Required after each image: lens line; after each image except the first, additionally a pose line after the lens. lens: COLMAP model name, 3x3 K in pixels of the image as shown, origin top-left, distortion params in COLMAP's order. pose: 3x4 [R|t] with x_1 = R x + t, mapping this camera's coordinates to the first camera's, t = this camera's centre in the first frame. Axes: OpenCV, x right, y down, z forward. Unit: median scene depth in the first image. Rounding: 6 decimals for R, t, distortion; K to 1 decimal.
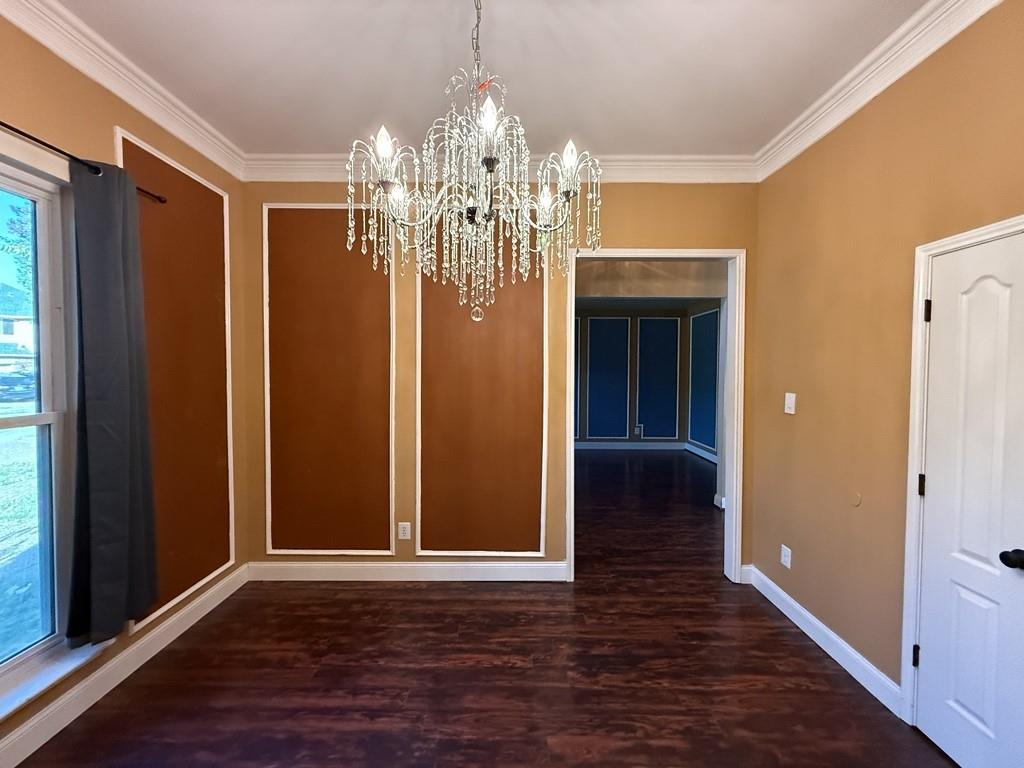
lens RADIAL K [[407.9, 0, 511.4], [0, 407.9, 383.9], [0, 0, 1]] dist [0.001080, -0.000651]
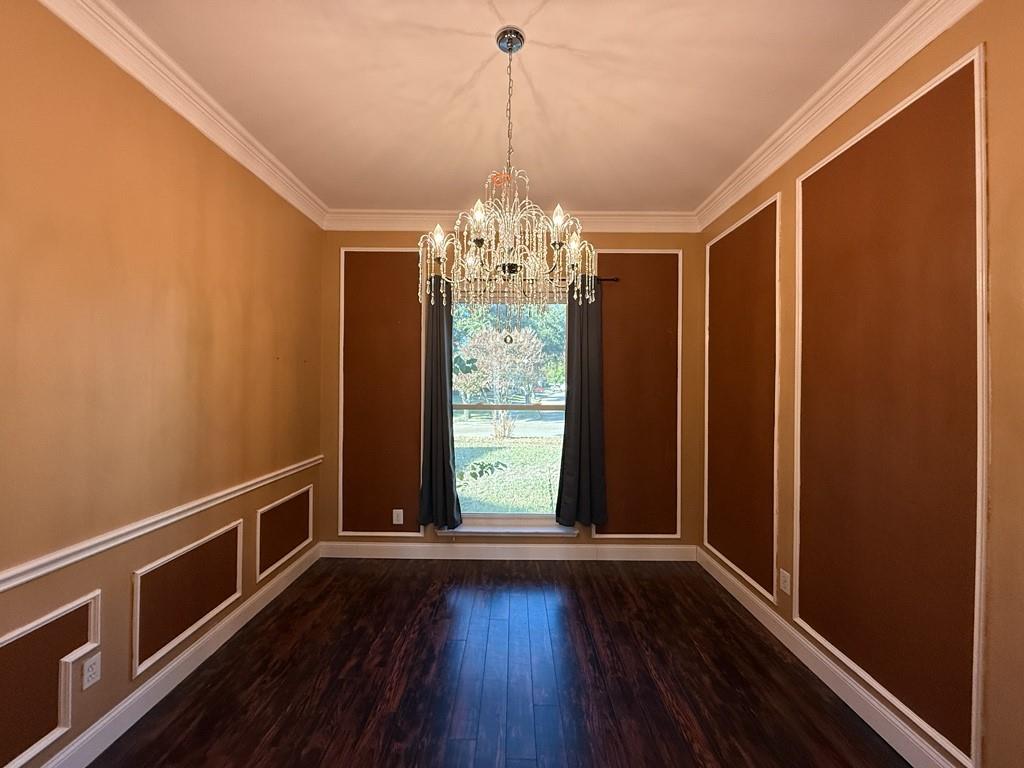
lens RADIAL K [[407.9, 0, 511.1], [0, 407.9, 384.0], [0, 0, 1]] dist [0.001080, -0.000651]
pose [[-0.007403, -0.011952, -0.999901, 0.729120], [-0.038396, 0.999195, -0.011659, -0.001120], [0.999235, 0.038306, -0.007856, 0.584405]]
